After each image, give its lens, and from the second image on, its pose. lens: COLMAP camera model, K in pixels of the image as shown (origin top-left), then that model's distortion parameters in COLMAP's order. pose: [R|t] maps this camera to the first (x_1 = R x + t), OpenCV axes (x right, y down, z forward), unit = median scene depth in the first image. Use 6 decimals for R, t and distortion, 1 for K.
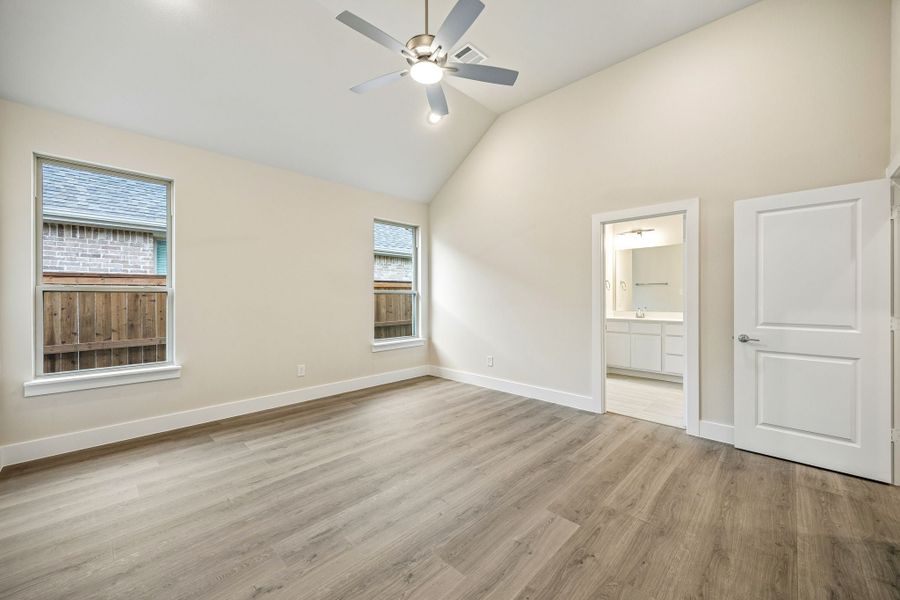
lens RADIAL K [[349.8, 0, 442.7], [0, 349.8, 297.2], [0, 0, 1]] dist [-0.002088, -0.000015]
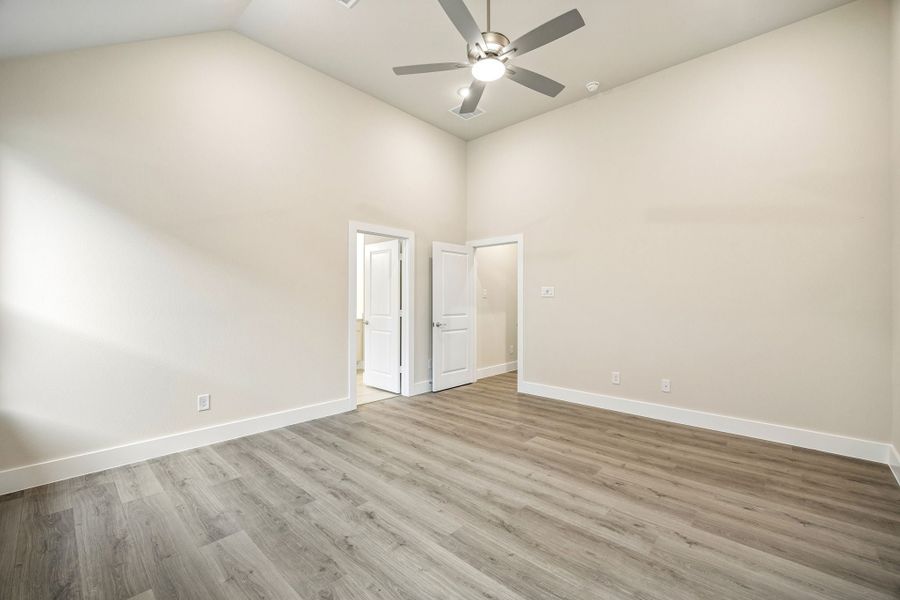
lens RADIAL K [[372.7, 0, 448.8], [0, 372.7, 306.4], [0, 0, 1]] dist [0.005405, -0.000394]
pose [[-0.029592, -0.021360, 0.999334, -0.901370], [-0.005917, 0.999758, 0.021194, -0.016789], [-0.999545, -0.005286, -0.029711, 0.942576]]
